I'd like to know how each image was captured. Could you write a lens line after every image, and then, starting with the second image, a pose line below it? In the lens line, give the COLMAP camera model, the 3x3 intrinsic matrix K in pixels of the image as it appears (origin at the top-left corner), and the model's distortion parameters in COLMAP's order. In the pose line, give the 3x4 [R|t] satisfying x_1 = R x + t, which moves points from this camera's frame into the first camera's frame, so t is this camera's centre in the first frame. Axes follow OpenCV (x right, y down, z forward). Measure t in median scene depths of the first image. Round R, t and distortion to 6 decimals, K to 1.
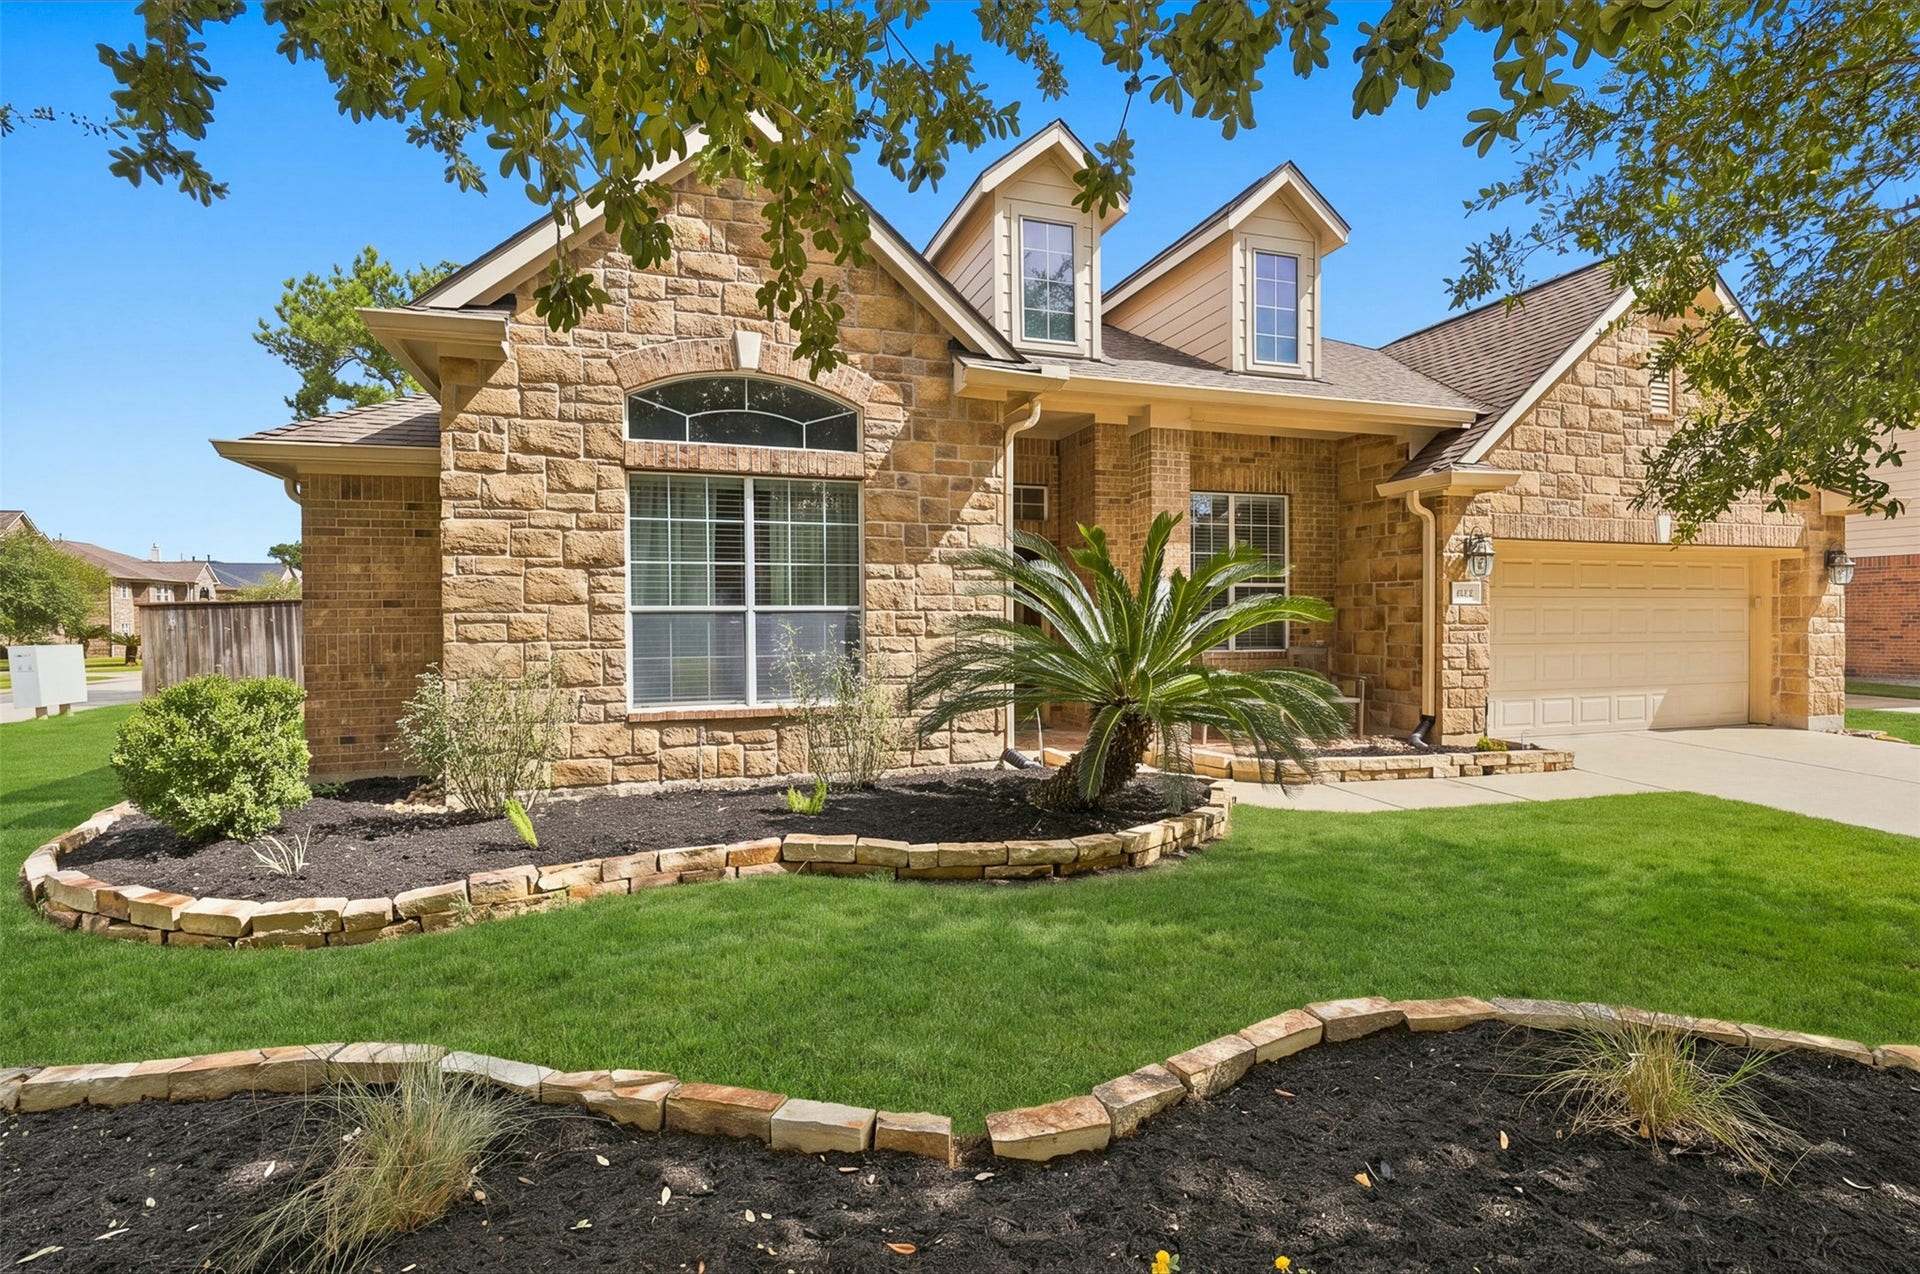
lens RADIAL K [[881.6, 0, 957.7], [0, 881.6, 629.1], [0, 0, 1]] dist [0.006051, 0.000912]
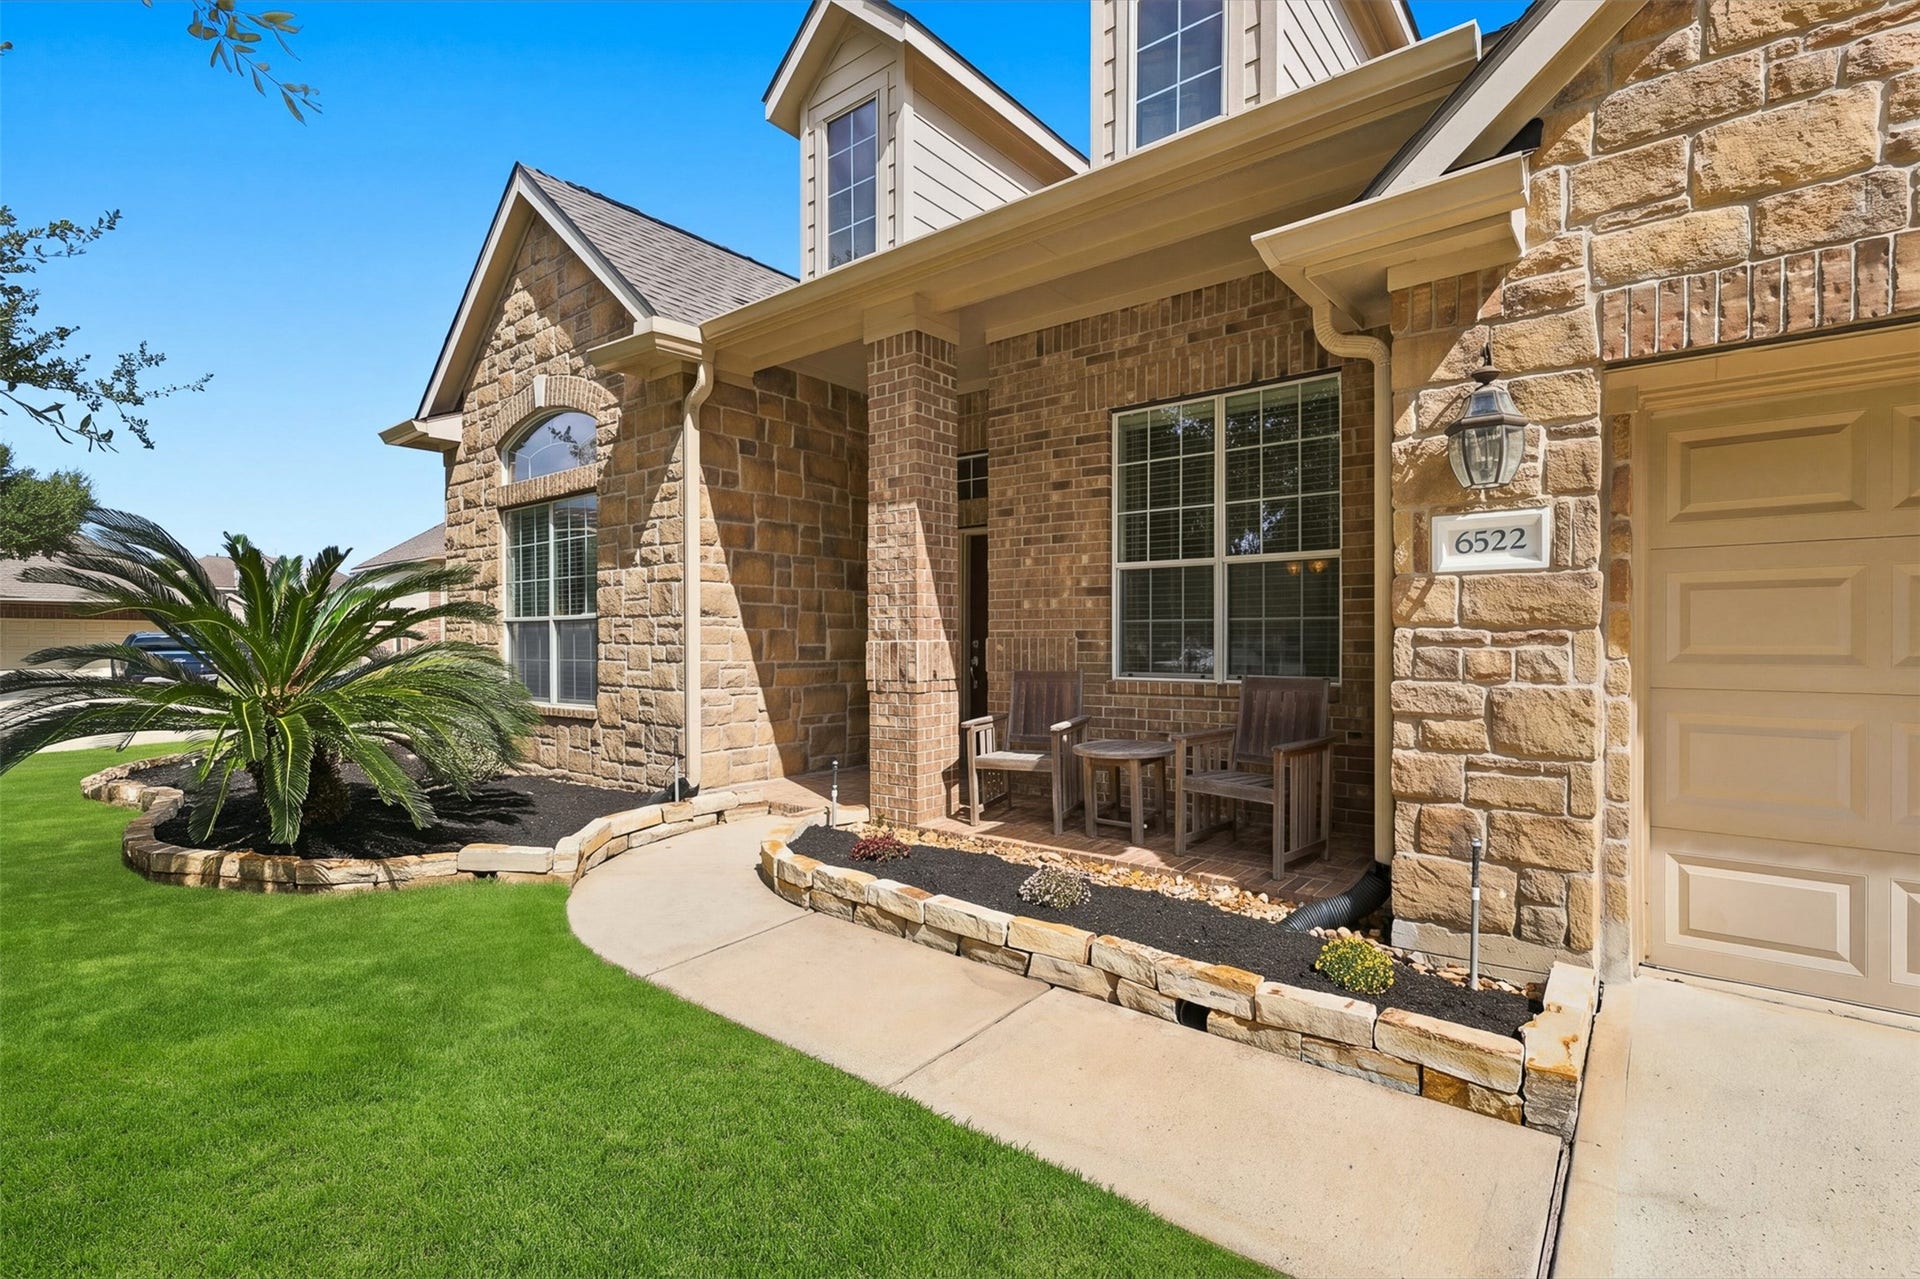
lens RADIAL K [[881.6, 0, 961.7], [0, 881.6, 643.6], [0, 0, 1]] dist [0.006051, 0.000912]
pose [[0.546219, 0.006859, -0.837614, 0.956222], [-0.003979, 0.999976, 0.005593, -0.000037], [0.837633, 0.000277, 0.546234, 0.789368]]
